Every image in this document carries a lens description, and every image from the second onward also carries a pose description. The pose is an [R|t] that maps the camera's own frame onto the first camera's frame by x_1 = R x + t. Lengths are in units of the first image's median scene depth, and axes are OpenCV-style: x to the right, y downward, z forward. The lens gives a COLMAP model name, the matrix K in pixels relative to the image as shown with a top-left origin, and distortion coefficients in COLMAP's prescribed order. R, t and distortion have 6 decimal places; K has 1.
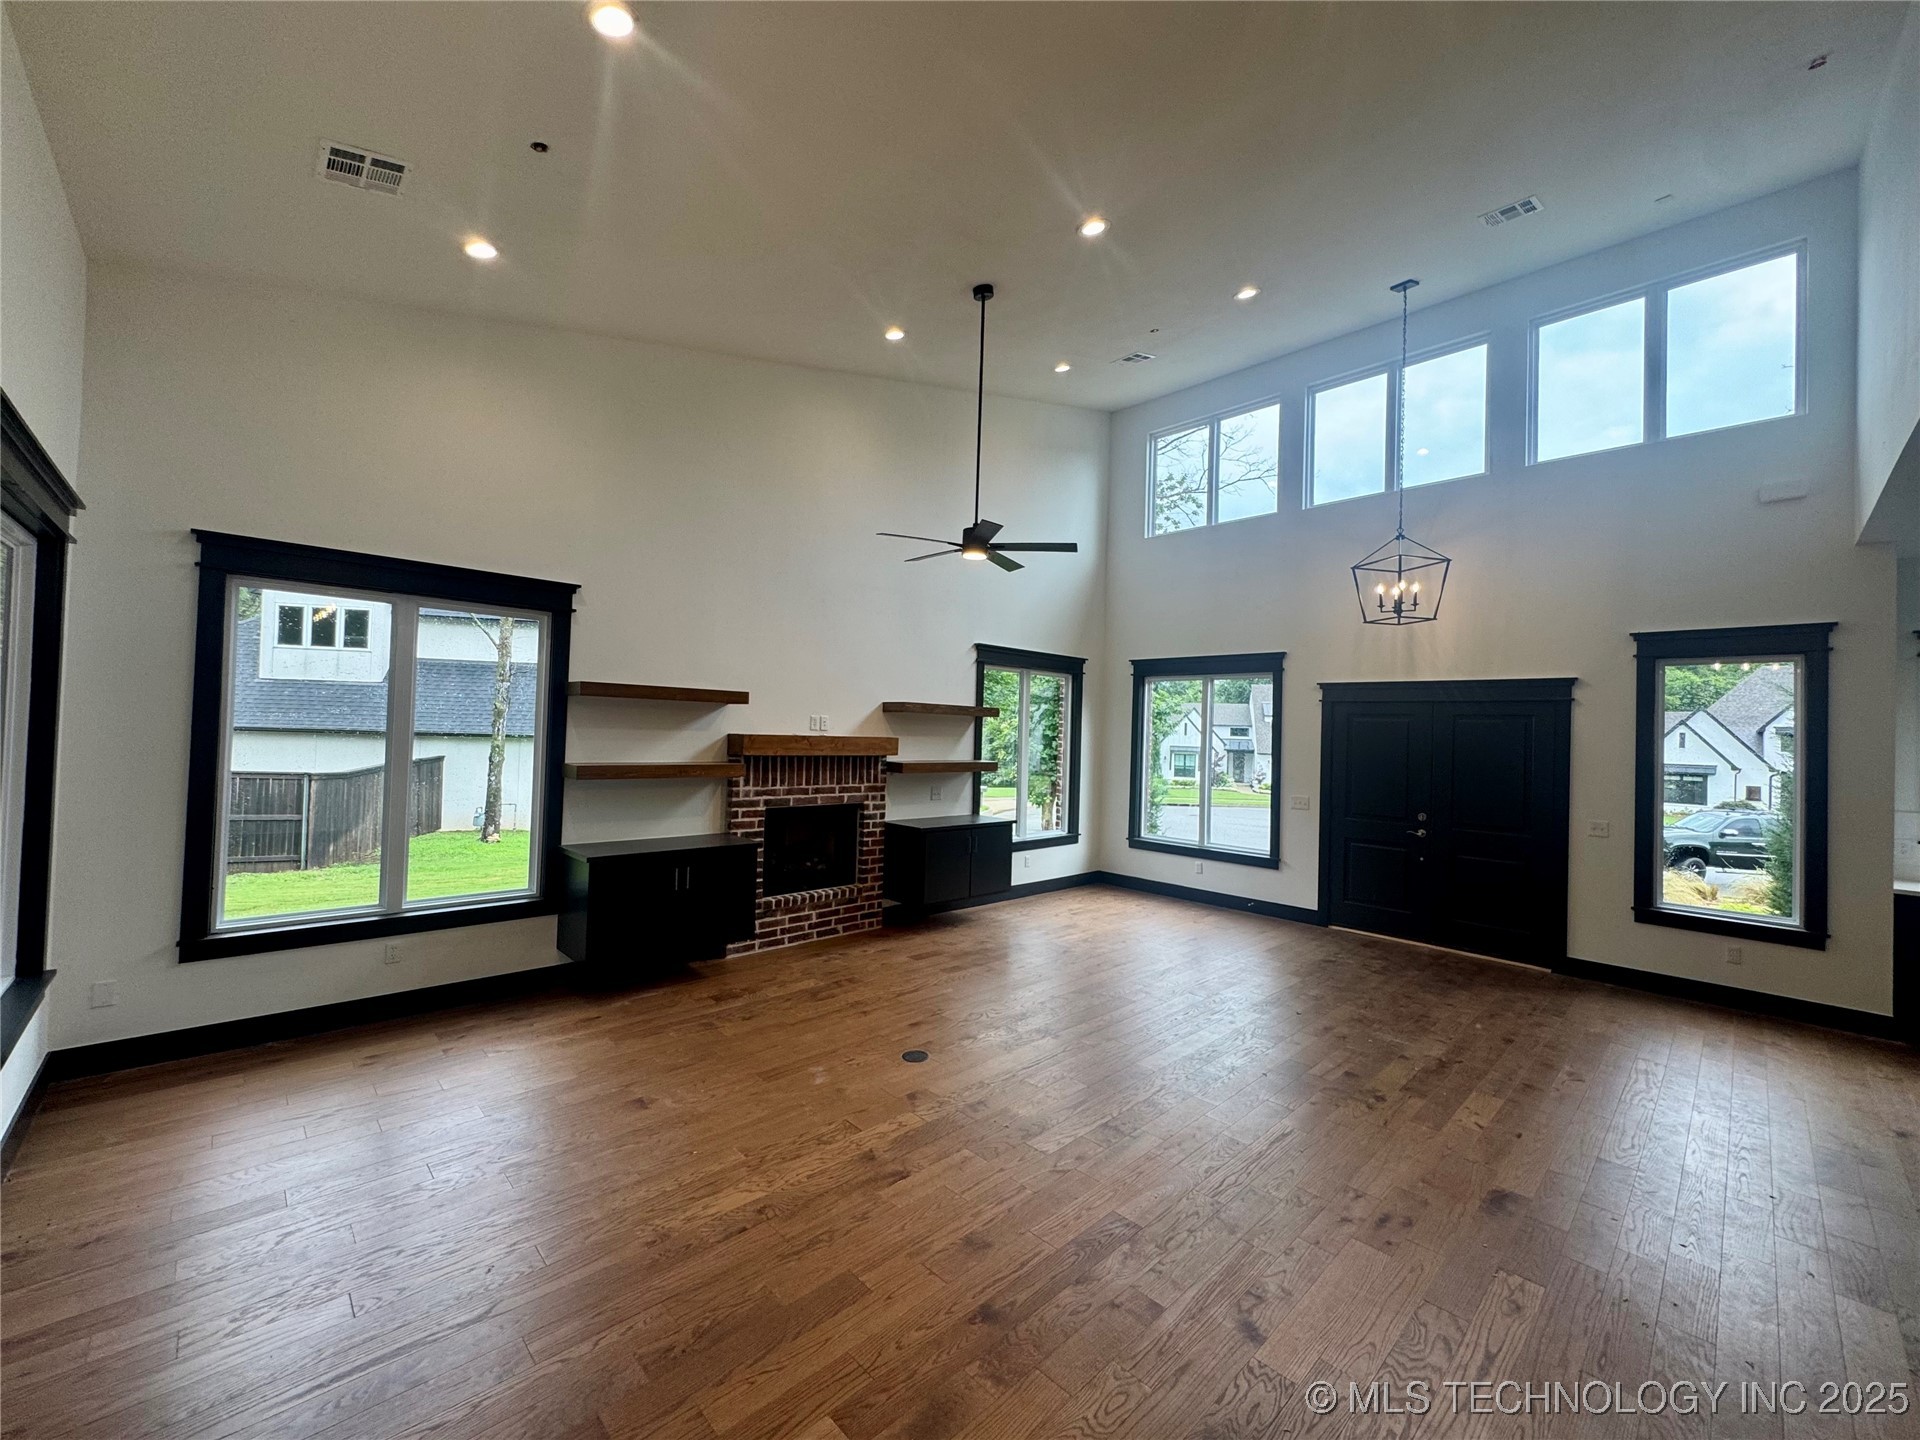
lens RADIAL K [[768.7, 0, 957.4], [0, 768.7, 718.9], [0, 0, 1]] dist [-0.005674, 0.001164]
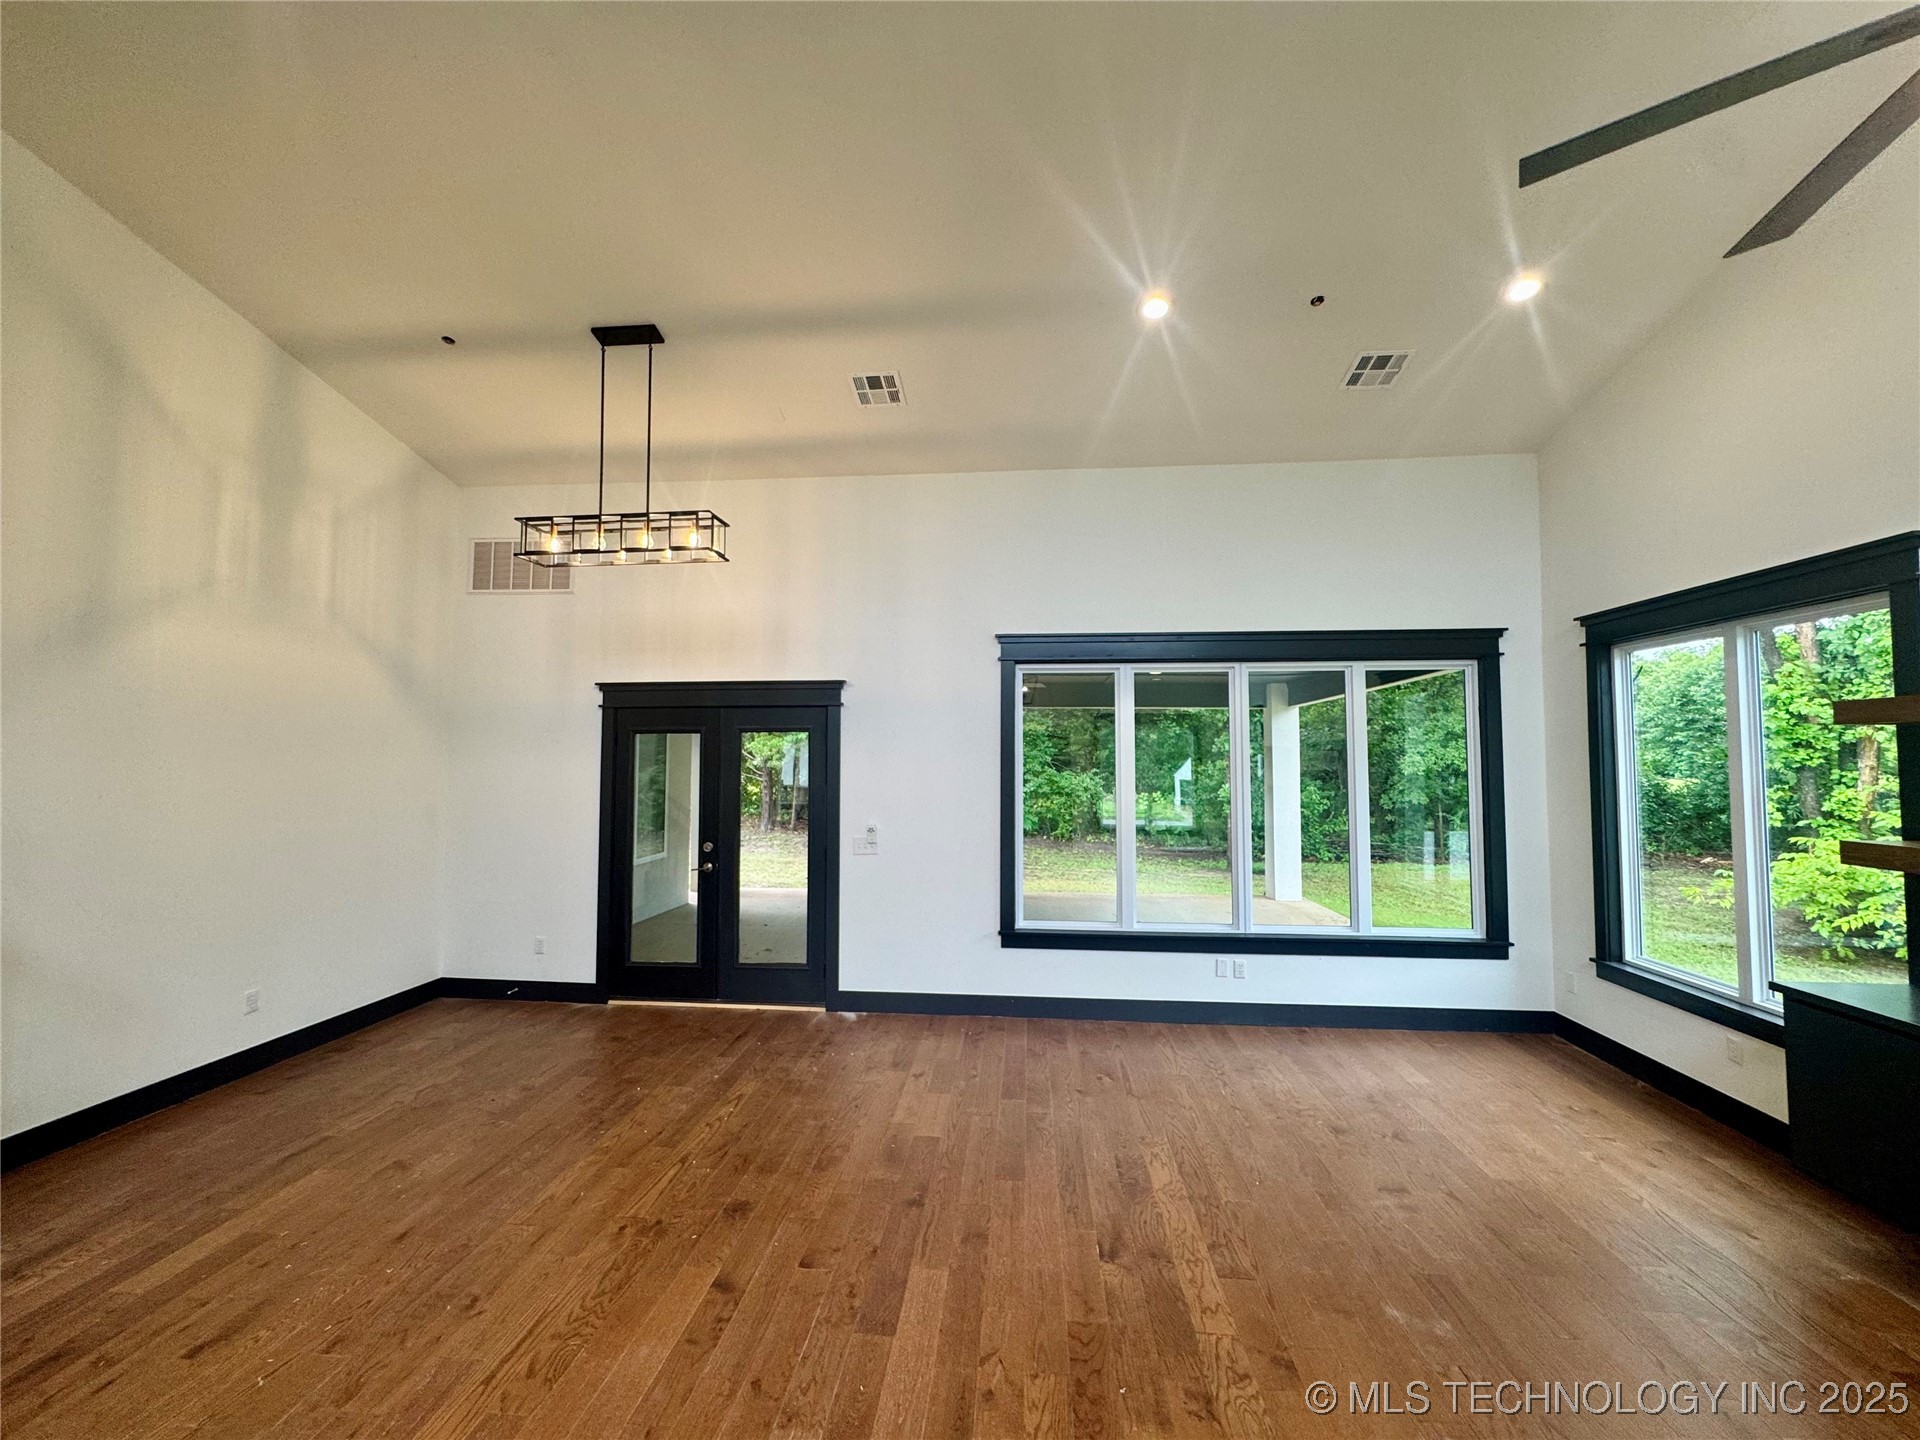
lens RADIAL K [[768.7, 0, 957.4], [0, 768.7, 717.4], [0, 0, 1]] dist [-0.005674, 0.001164]
pose [[-0.754140, -0.070264, -0.652944, 0.332413], [-0.017545, 0.996061, -0.086923, 0.021999], [0.656479, -0.054096, -0.752402, 0.766086]]
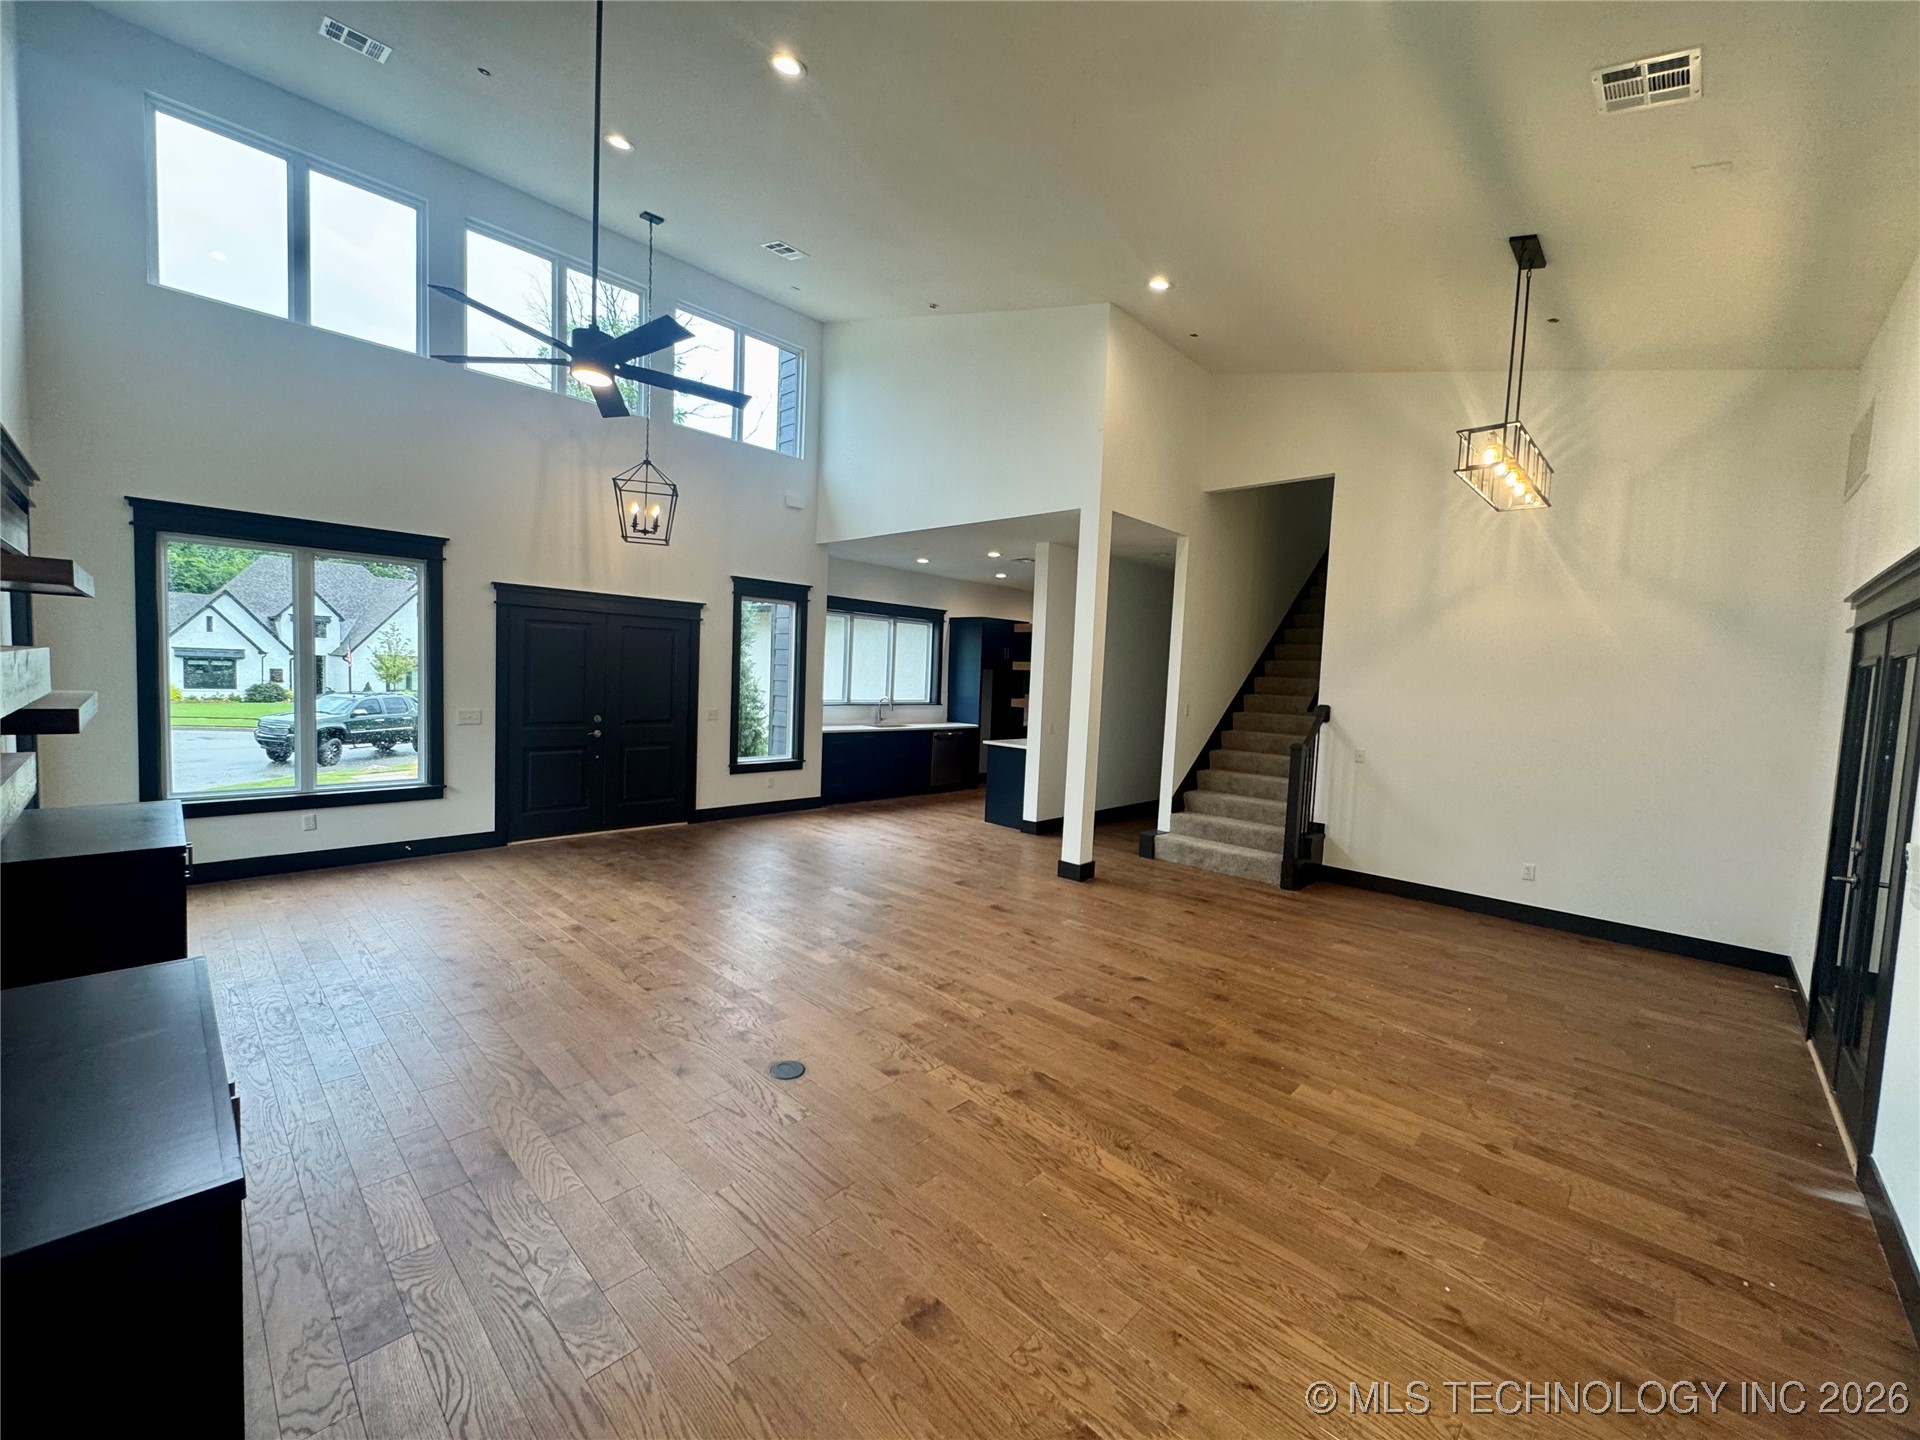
lens RADIAL K [[768.7, 0, 965.8], [0, 768.7, 721.3], [0, 0, 1]] dist [-0.005674, 0.001164]
pose [[-0.049090, -0.099223, 0.993854, -0.533744], [-0.060512, 0.993521, 0.096201, -0.005352], [-0.996960, -0.055418, -0.054776, 0.573842]]
